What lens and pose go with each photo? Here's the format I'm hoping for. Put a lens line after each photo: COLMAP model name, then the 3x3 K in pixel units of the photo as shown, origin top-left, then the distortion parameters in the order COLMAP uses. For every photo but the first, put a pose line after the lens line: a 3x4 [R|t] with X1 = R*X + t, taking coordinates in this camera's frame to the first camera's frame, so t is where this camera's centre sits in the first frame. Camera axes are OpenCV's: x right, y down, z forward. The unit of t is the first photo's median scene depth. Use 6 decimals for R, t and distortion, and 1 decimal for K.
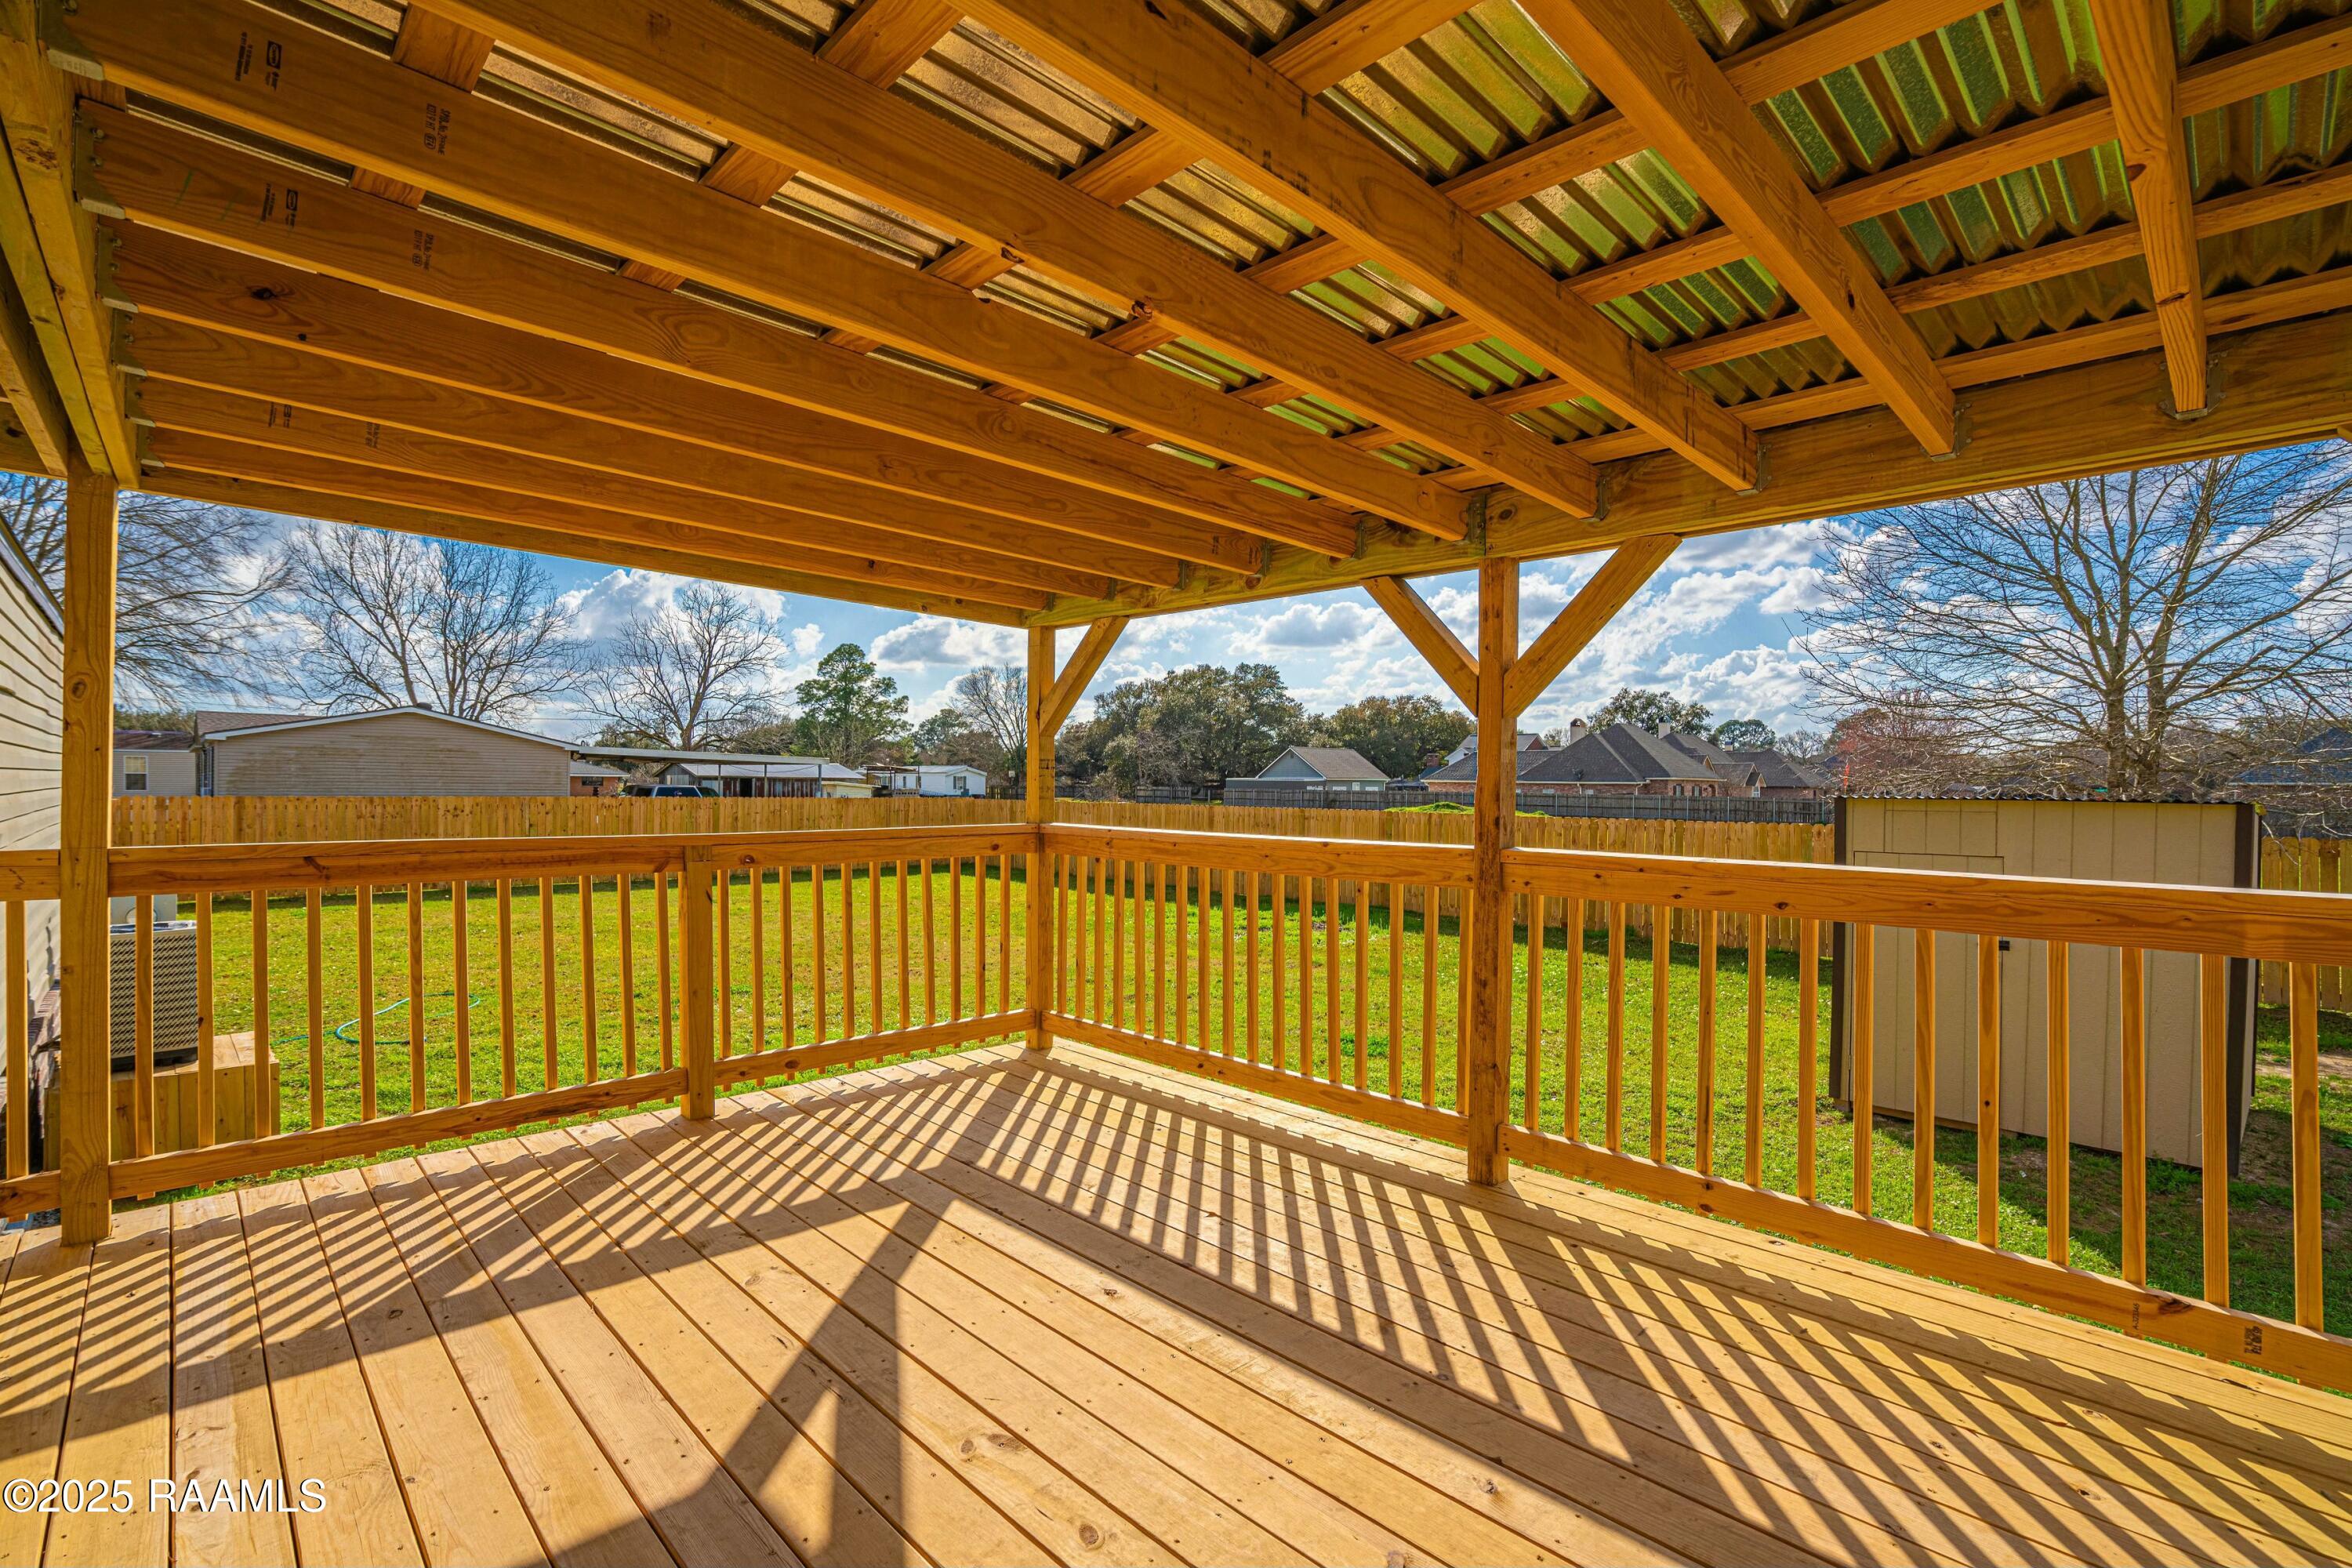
lens RADIAL K [[1044.5, 0, 1162.4], [0, 1044.5, 790.8], [0, 0, 1]] dist [-0.002976, 0.000067]
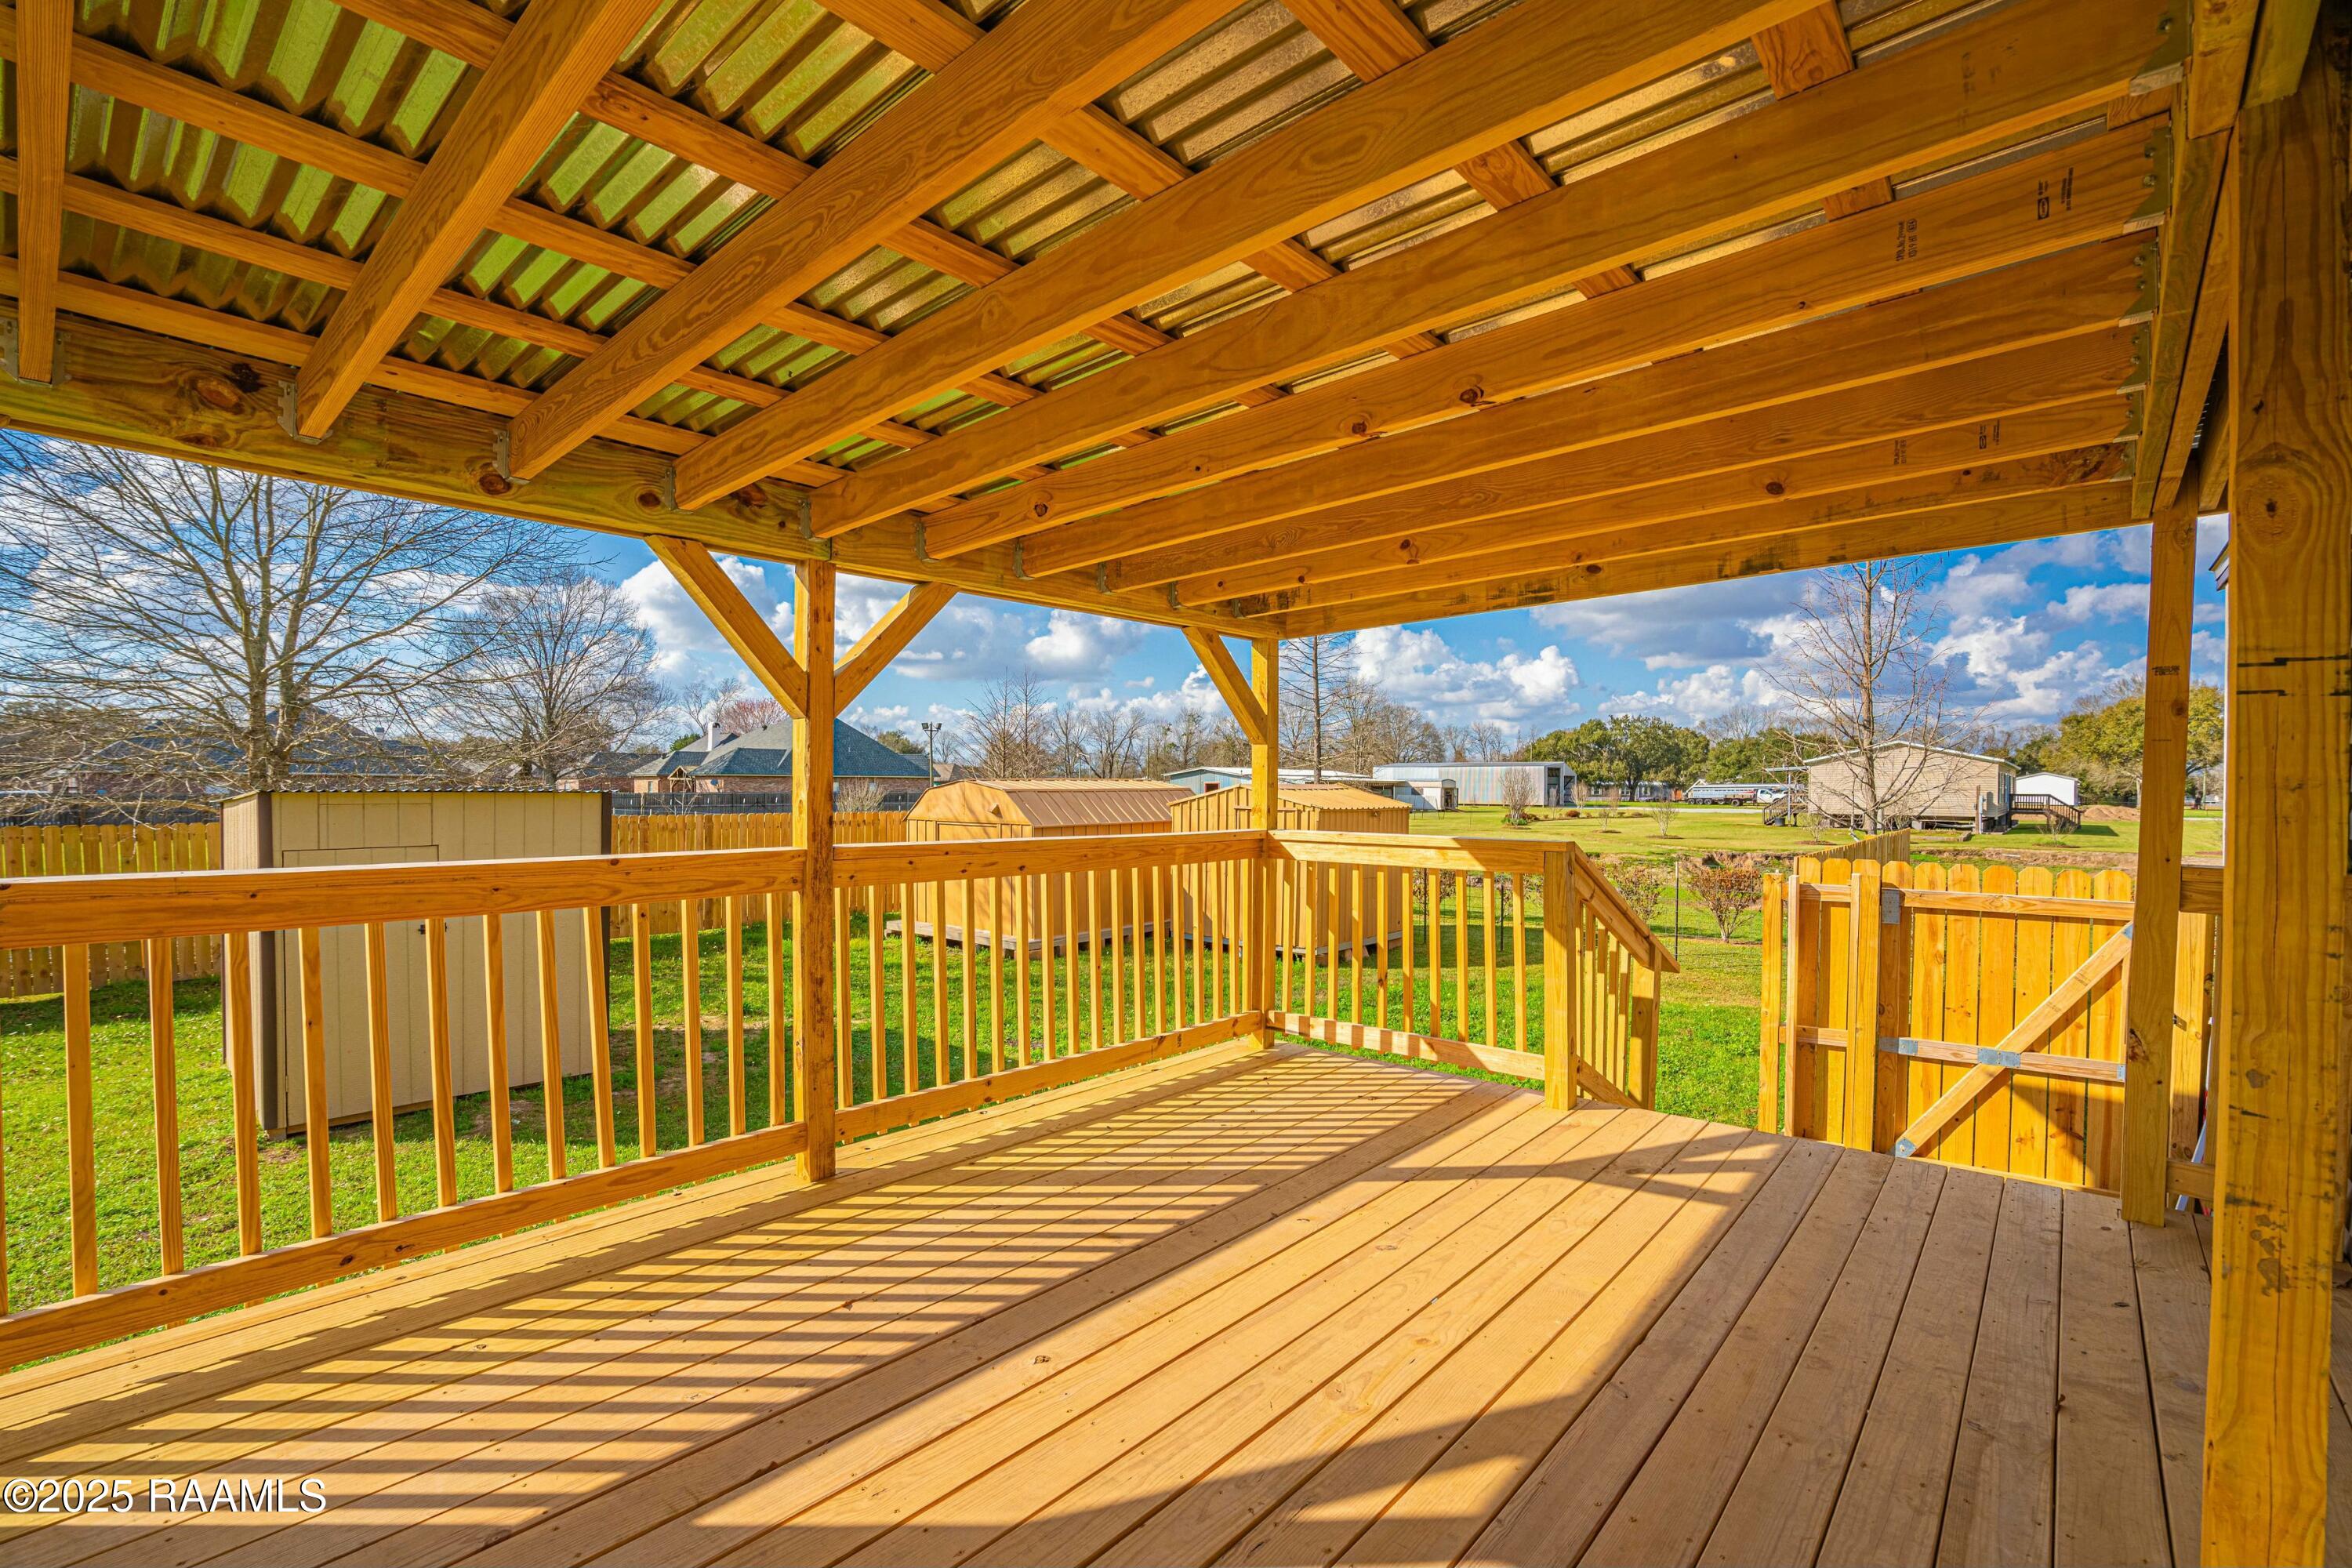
lens RADIAL K [[1044.5, 0, 1162.4], [0, 1044.5, 790.8], [0, 0, 1]] dist [-0.002976, 0.000067]
pose [[-0.064698, -0.002938, 0.997901, -0.563029], [-0.009837, 0.999949, 0.002306, -0.005909], [-0.997856, -0.009667, -0.064724, 0.570337]]
